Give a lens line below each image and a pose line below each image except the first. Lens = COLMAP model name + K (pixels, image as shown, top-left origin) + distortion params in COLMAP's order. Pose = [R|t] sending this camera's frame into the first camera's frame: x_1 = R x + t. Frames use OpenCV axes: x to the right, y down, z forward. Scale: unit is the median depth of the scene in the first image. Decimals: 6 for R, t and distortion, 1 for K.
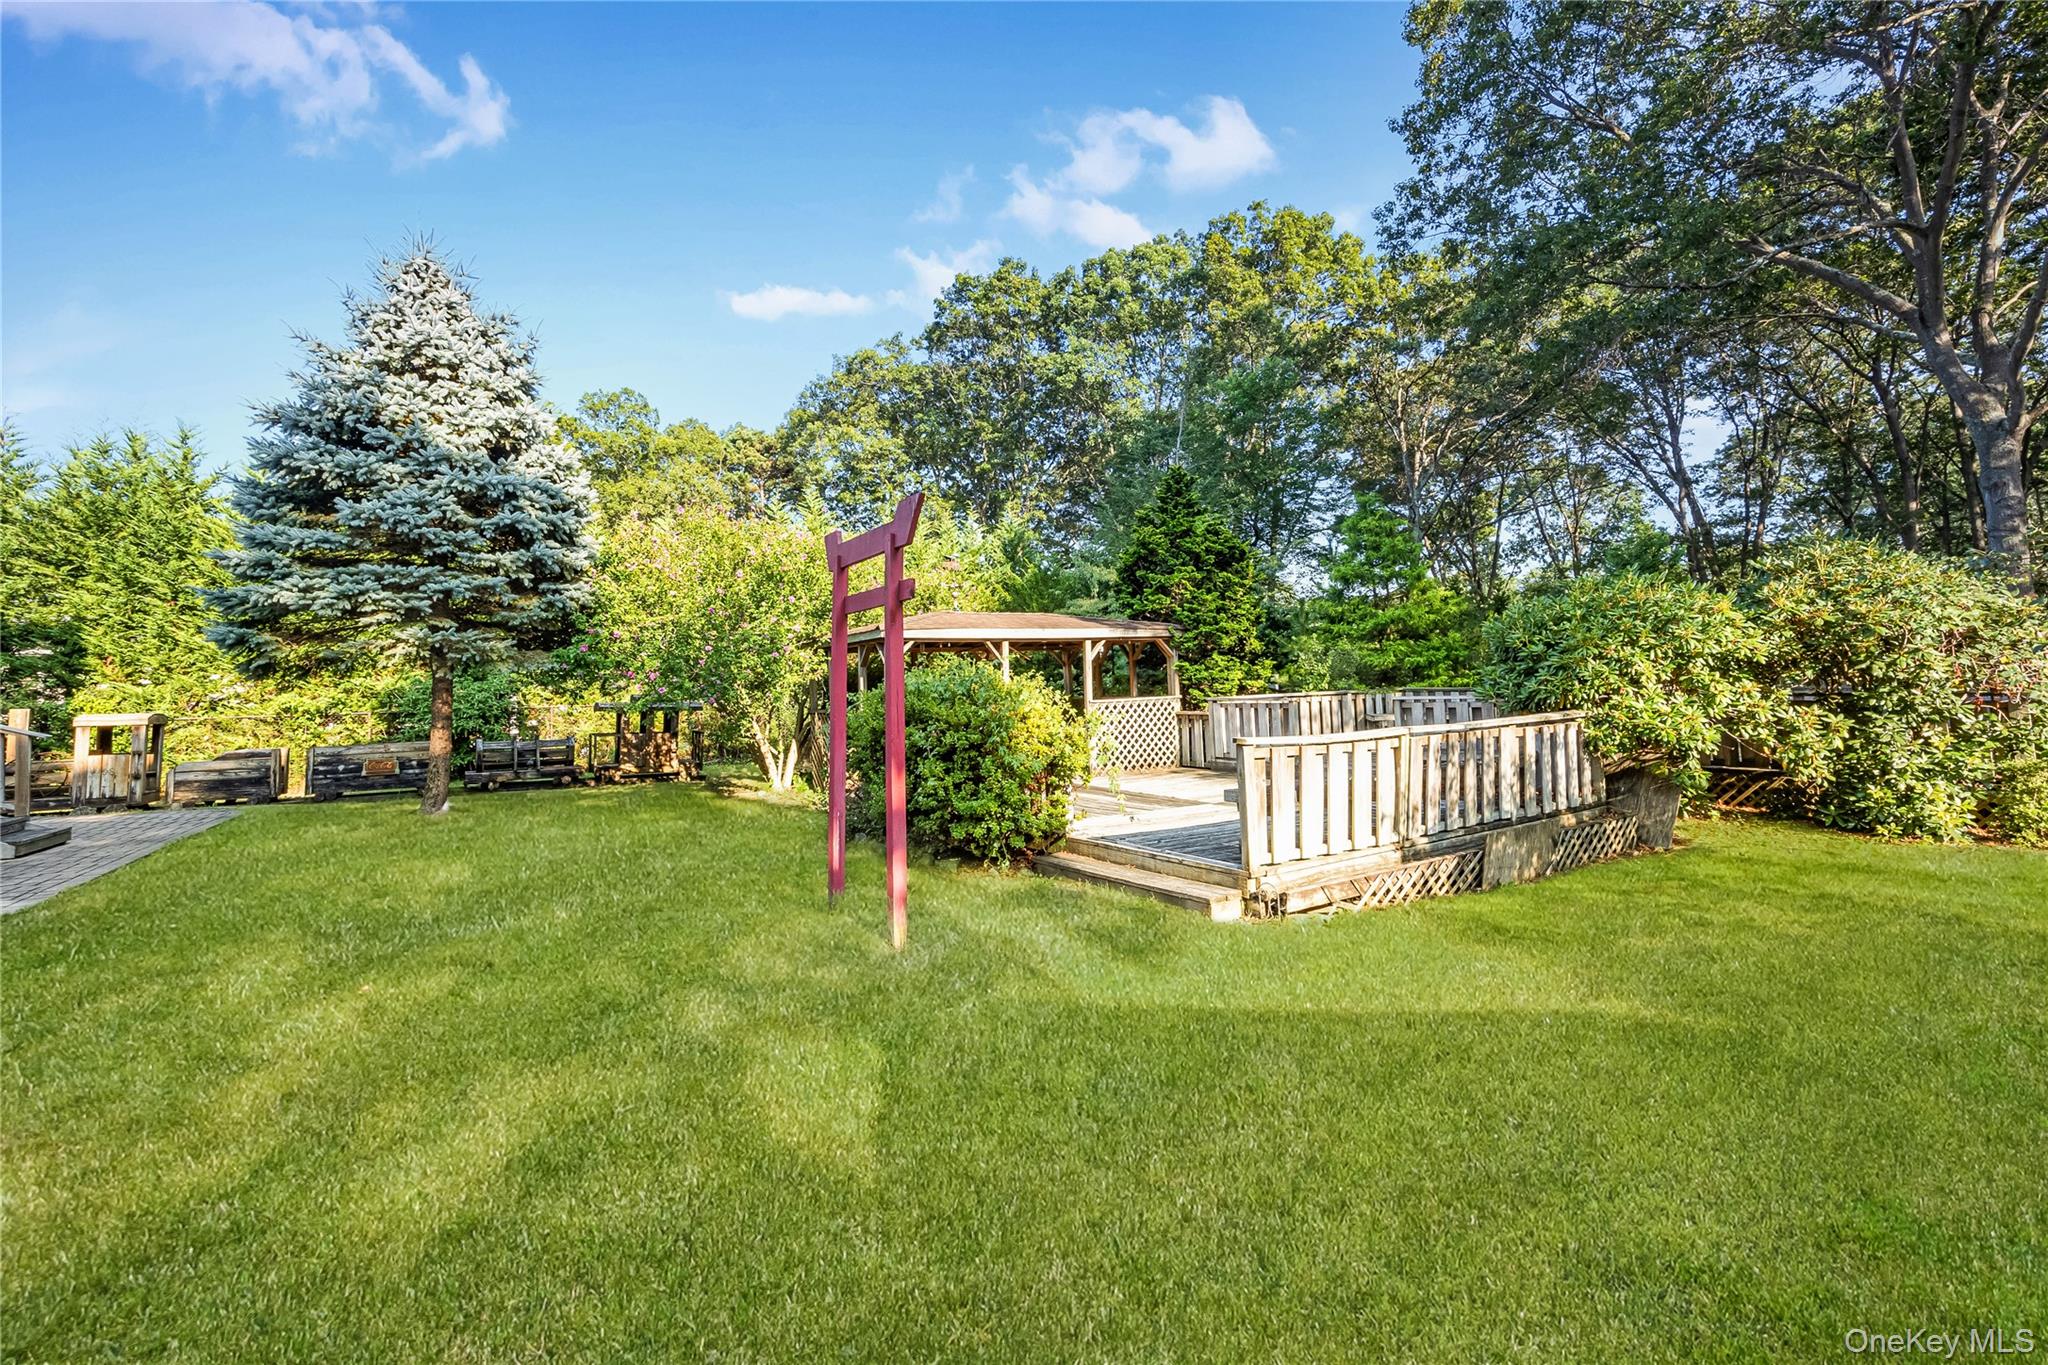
lens RADIAL K [[905.4, 0, 1027.3], [0, 905.4, 622.9], [0, 0, 1]] dist [-0.000720, 0.000908]
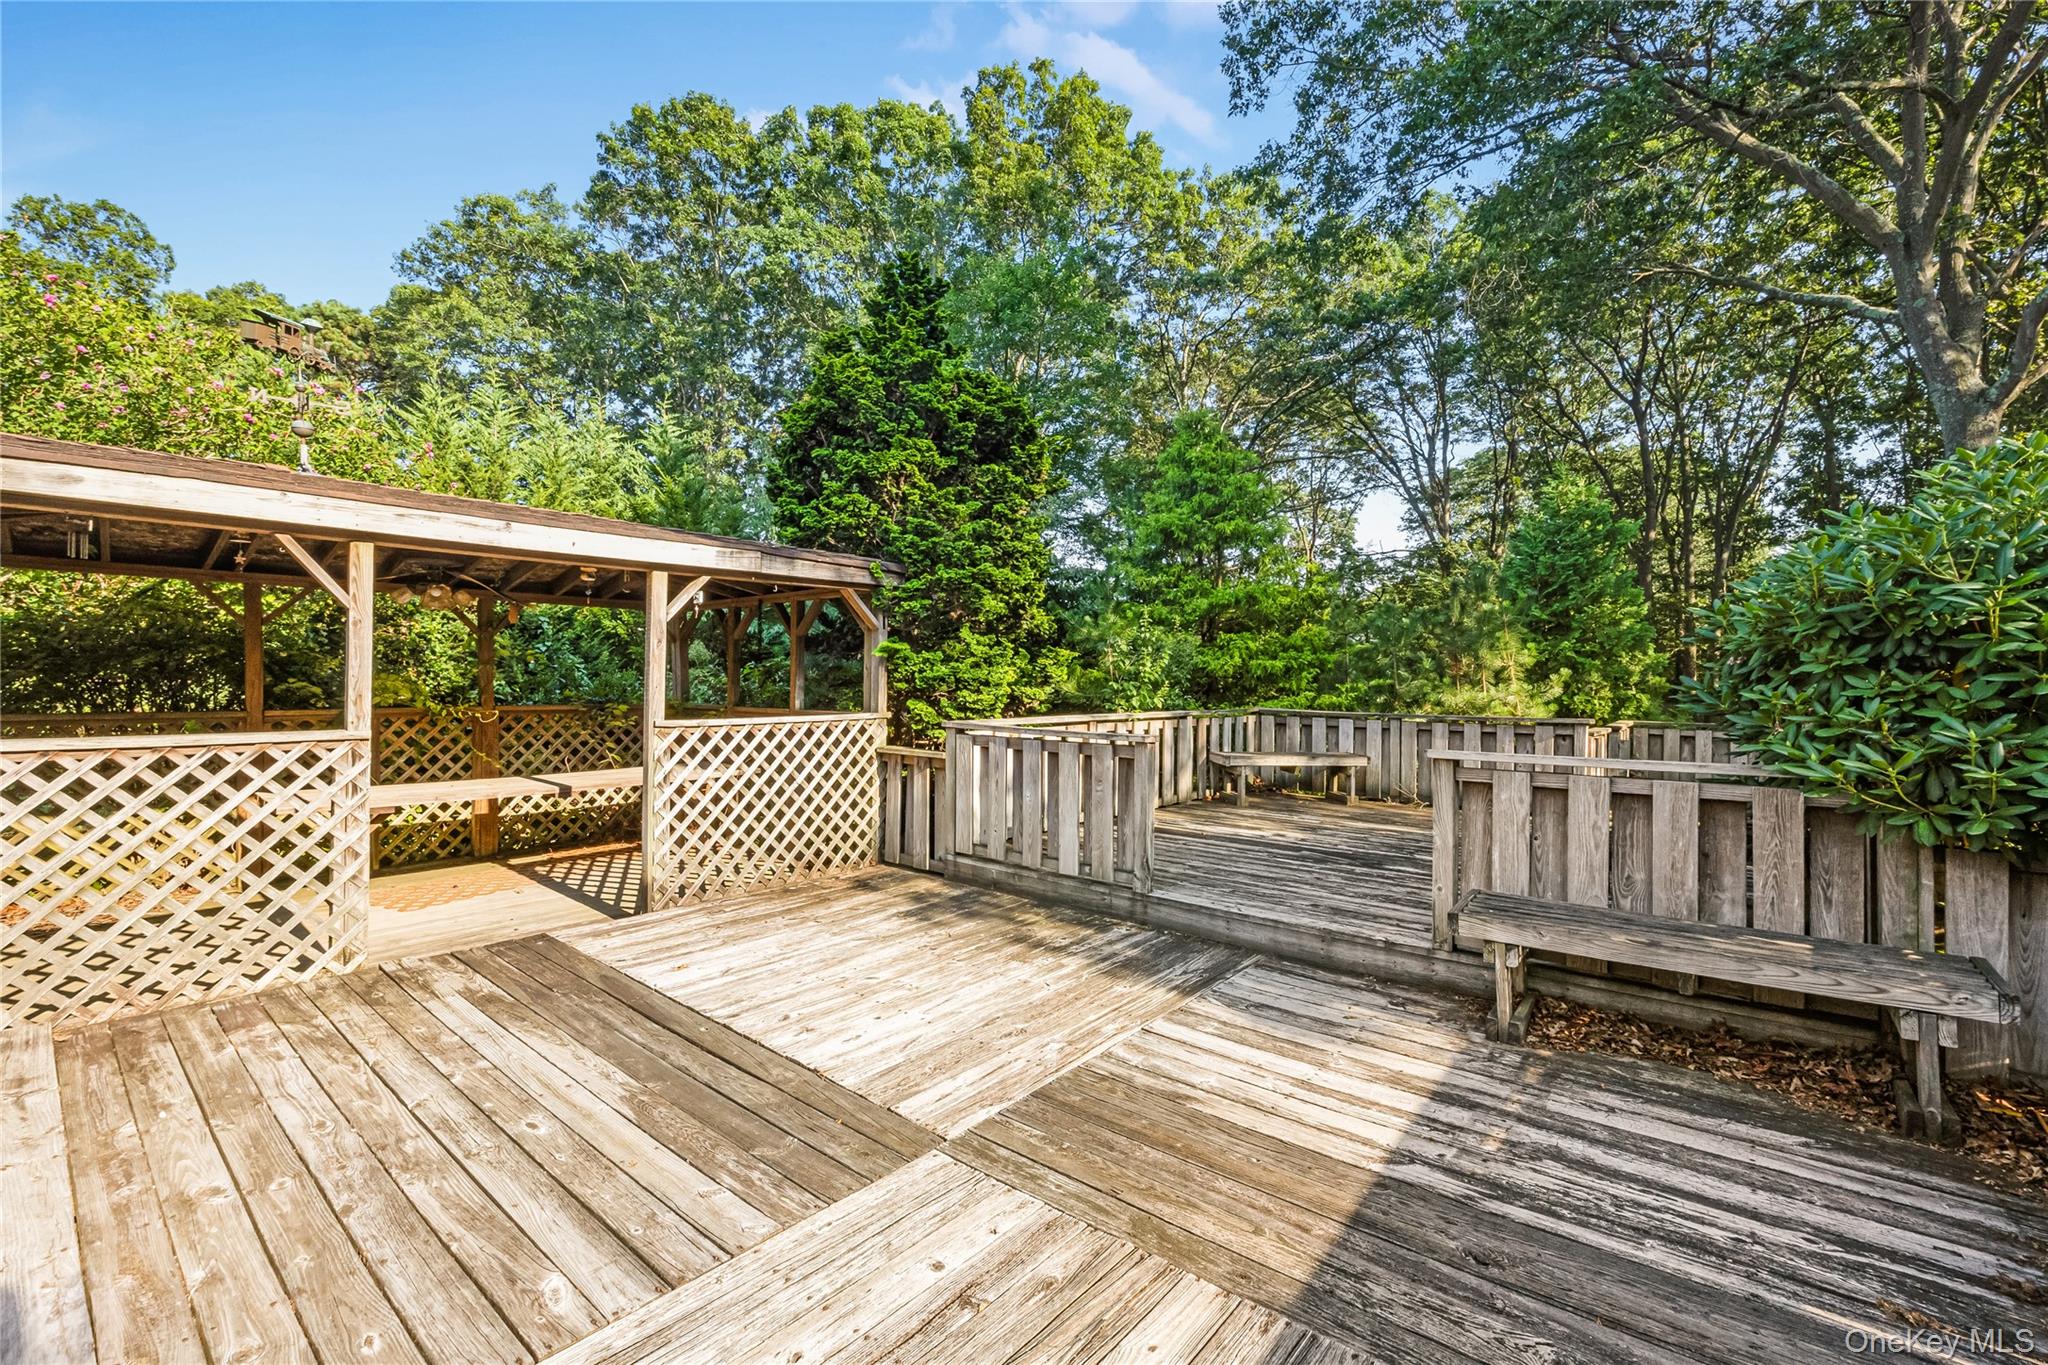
lens RADIAL K [[849.3, 0, 1025.9], [0, 849.3, 676.4], [0, 0, 1]] dist [-0.000551, 0.000350]
pose [[0.955535, 0.044579, 0.291488, 0.102917], [-0.062898, 0.996570, 0.053779, 0.031321], [-0.288090, -0.069722, 0.955062, 0.534092]]
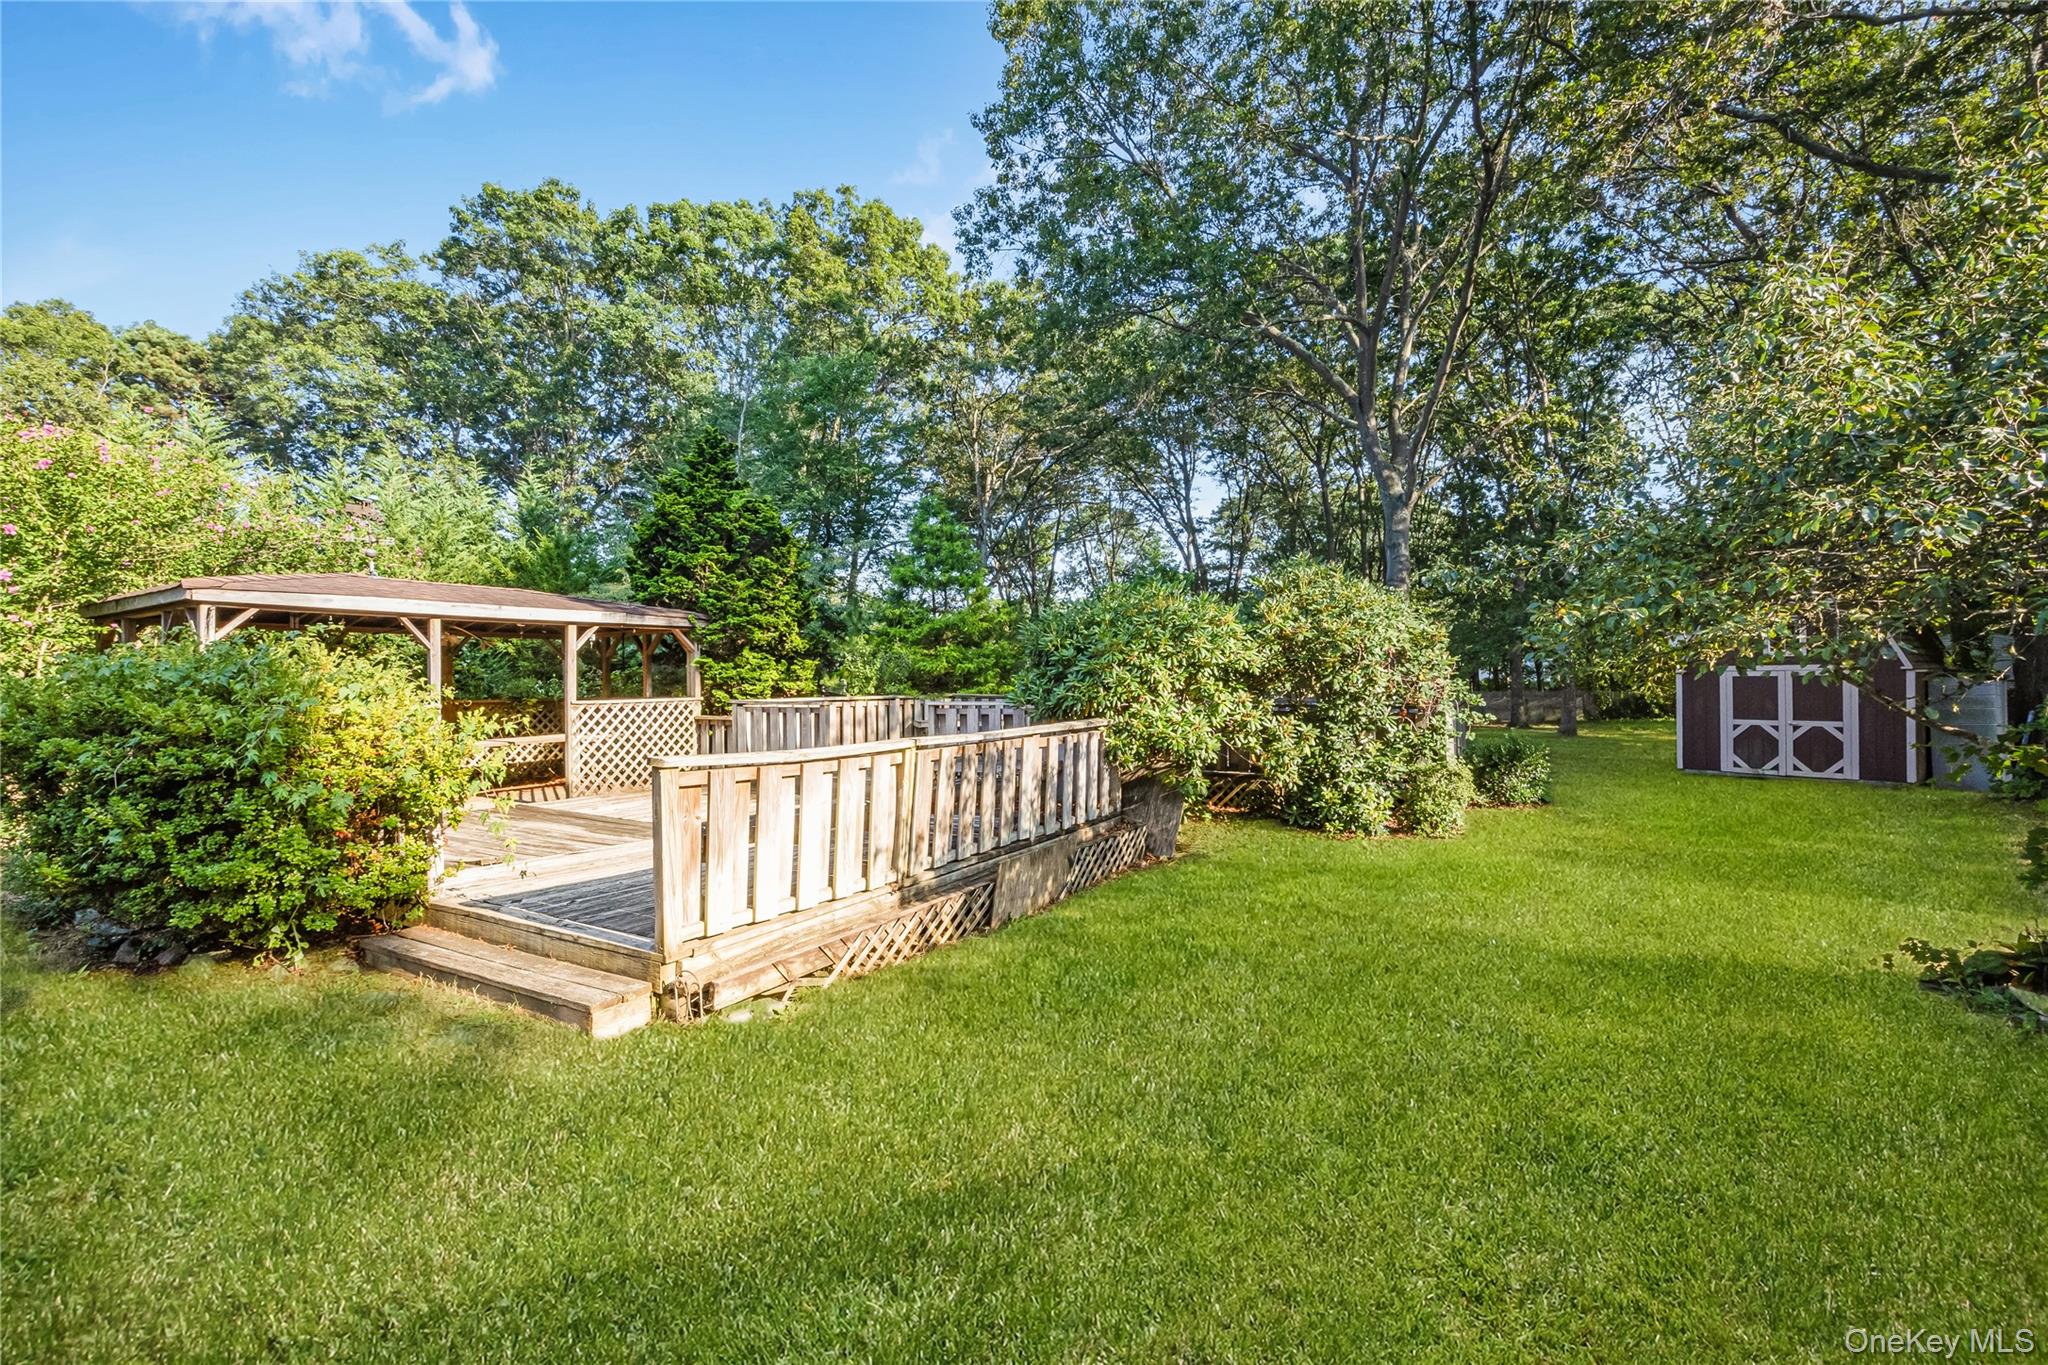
lens RADIAL K [[849.3, 0, 1037.3], [0, 849.3, 682.4], [0, 0, 1]] dist [-0.000551, 0.000350]
pose [[0.894751, 0.025576, 0.445832, 0.090971], [-0.051229, 0.997646, 0.045581, 0.013071], [-0.443617, -0.063623, 0.893955, 0.142508]]
